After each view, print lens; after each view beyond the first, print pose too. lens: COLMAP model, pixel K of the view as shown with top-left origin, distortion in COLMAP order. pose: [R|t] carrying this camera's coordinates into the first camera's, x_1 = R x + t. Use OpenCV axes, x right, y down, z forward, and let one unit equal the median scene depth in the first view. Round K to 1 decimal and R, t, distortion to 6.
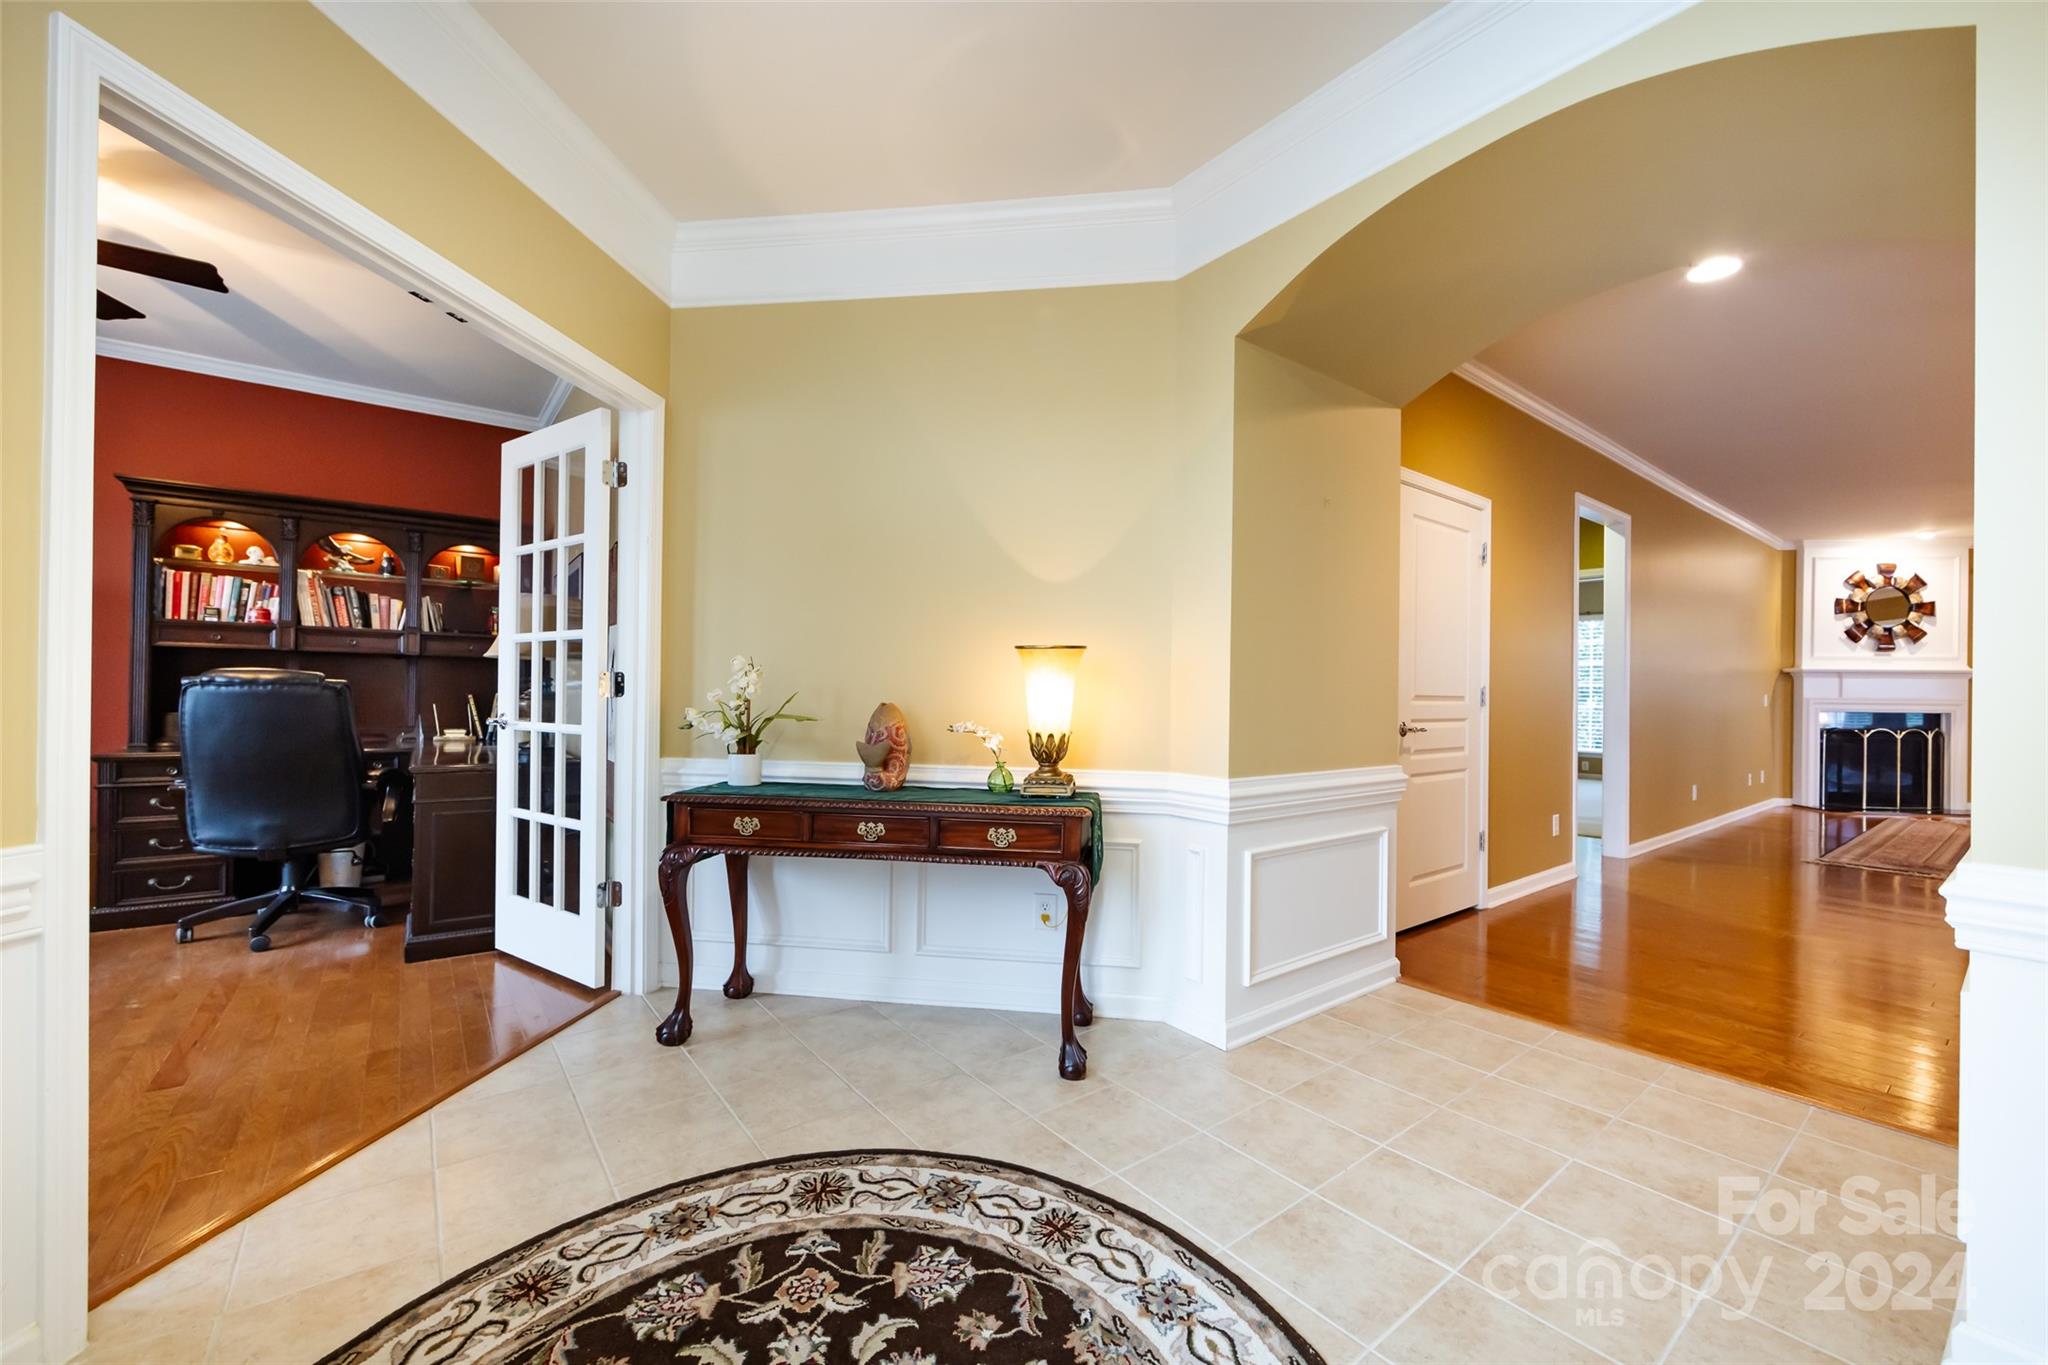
lens RADIAL K [[804.1, 0, 1022.6], [0, 804.1, 689.0], [0, 0, 1]] dist [-0.003102, -0.000072]
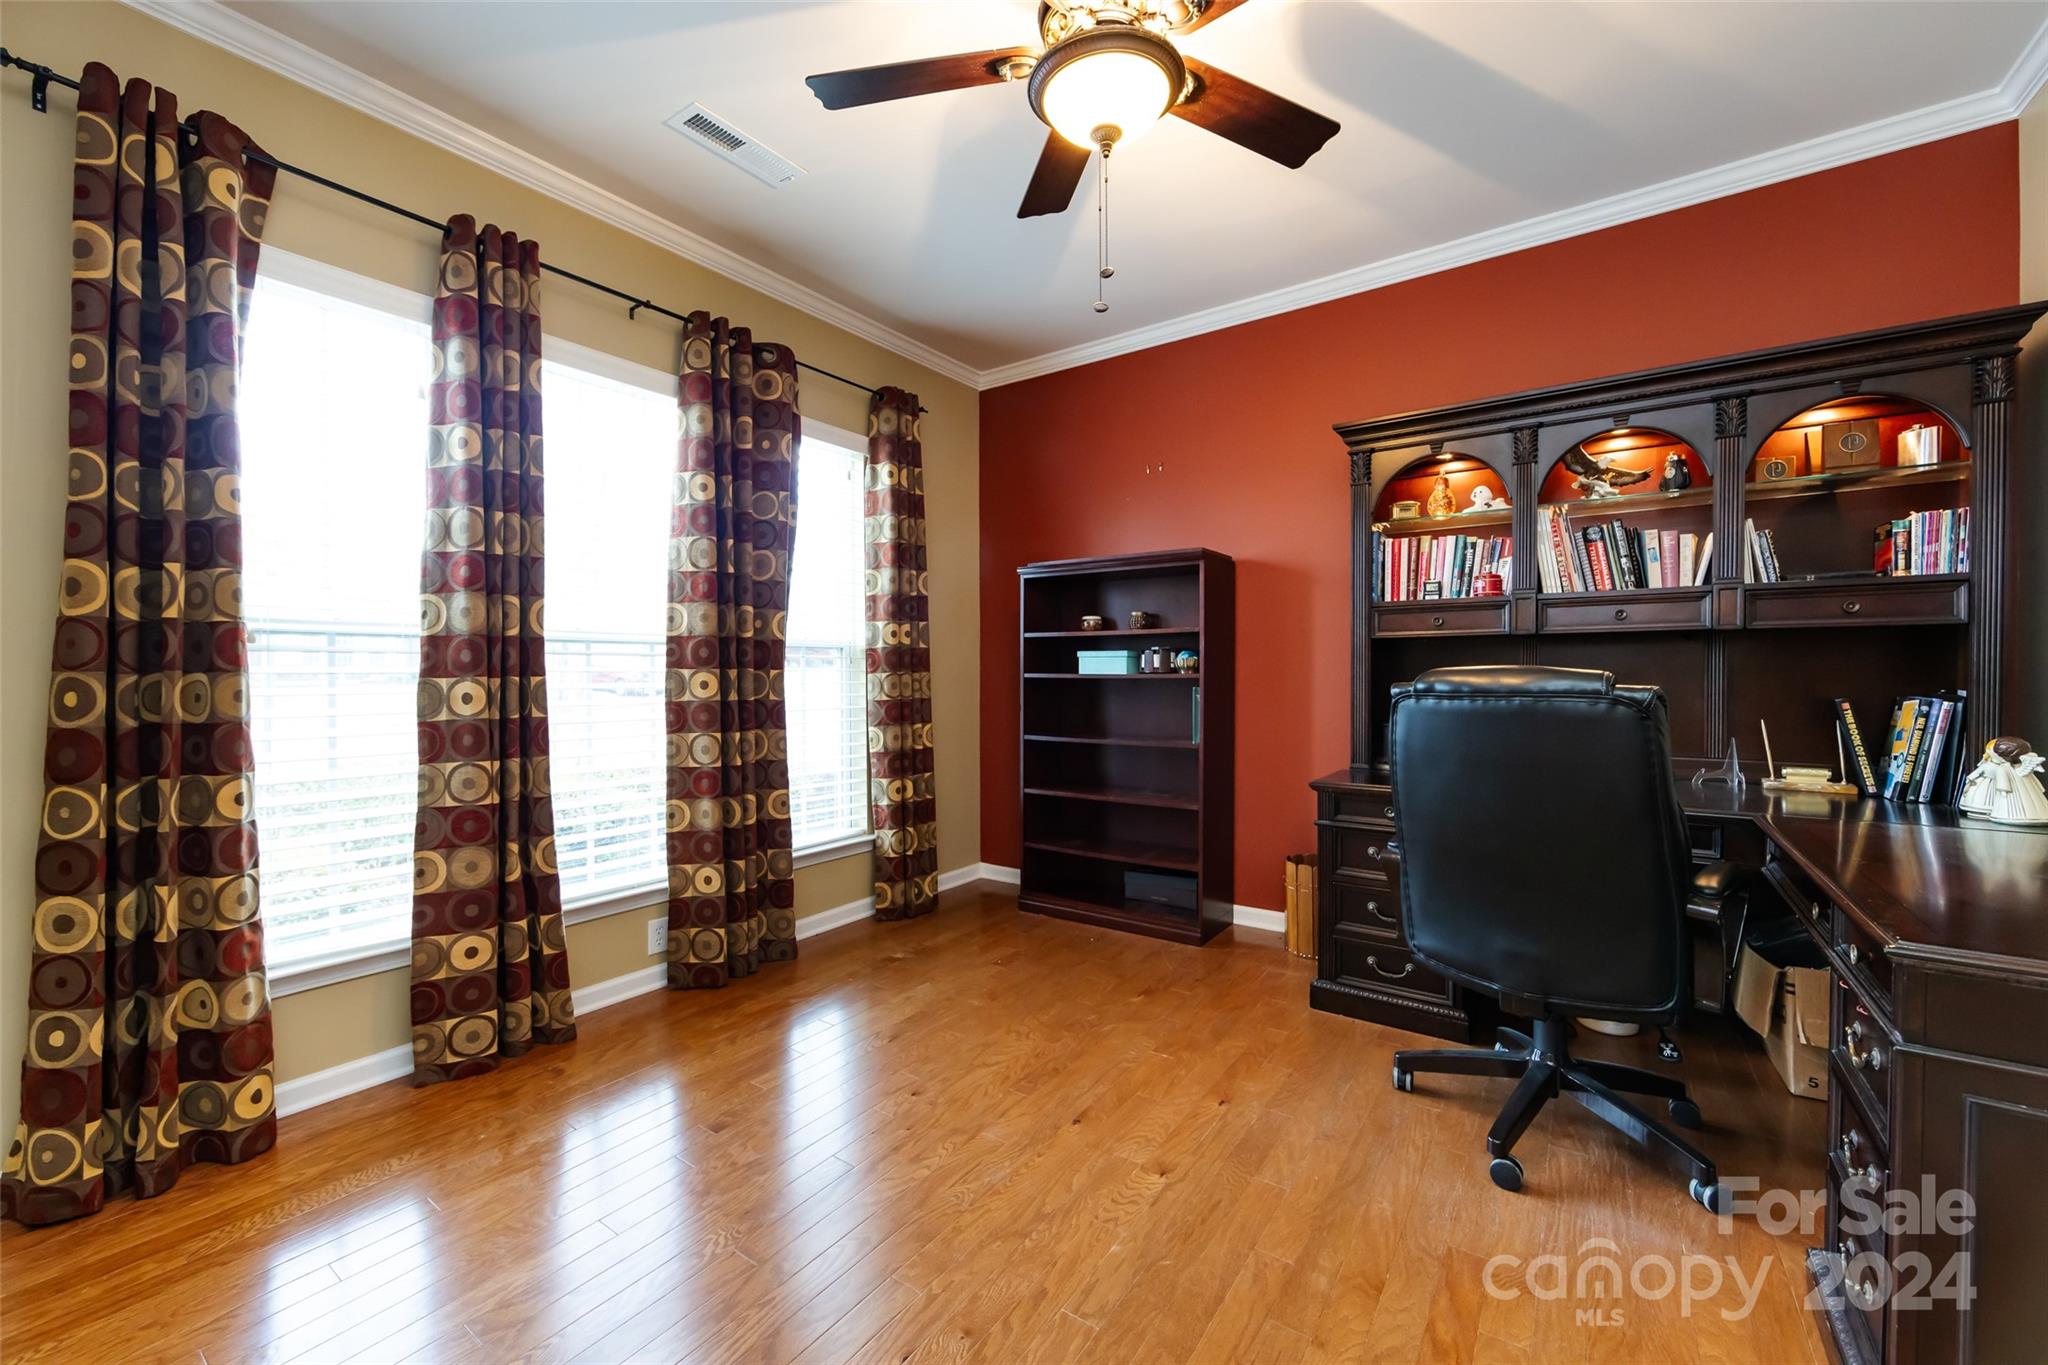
lens RADIAL K [[804.1, 0, 1022.6], [0, 804.1, 689.0], [0, 0, 1]] dist [-0.003102, -0.000072]
pose [[0.296055, 0.000874, -0.955171, -0.431562], [0.016623, 0.999843, 0.006067, -0.015155], [0.955026, -0.017674, 0.295994, 0.433996]]
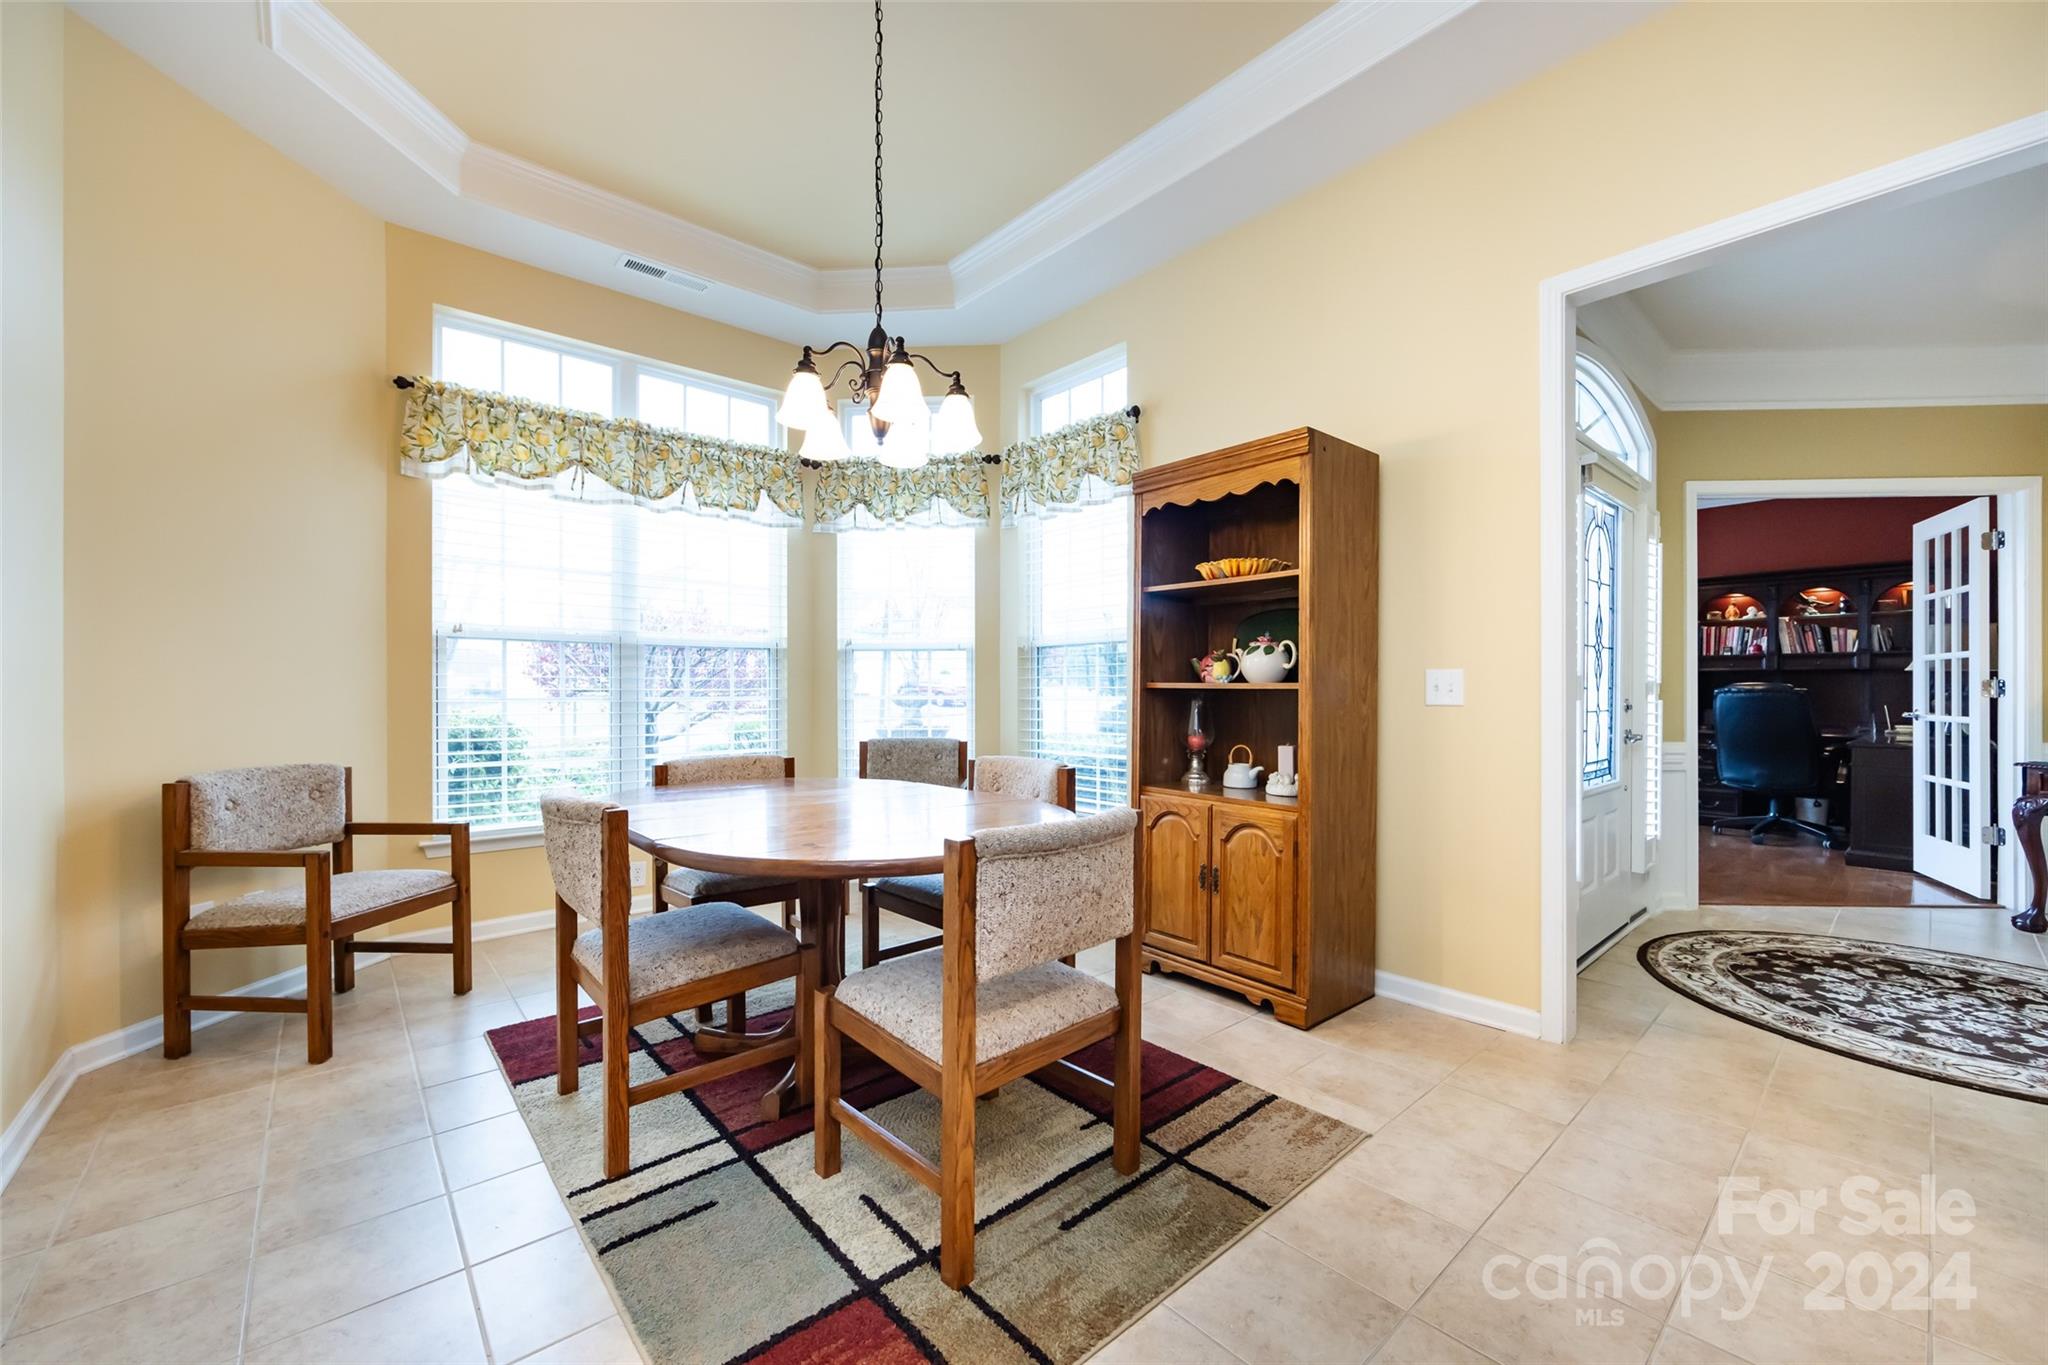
lens RADIAL K [[814.1, 0, 1020.8], [0, 814.1, 692.0], [0, 0, 1]] dist [-0.005651, -0.000322]
pose [[0.069522, -0.012637, -0.997500, 0.574129], [0.003567, 0.999917, -0.012419, 0.008861], [0.997574, -0.002695, 0.069561, -0.591349]]
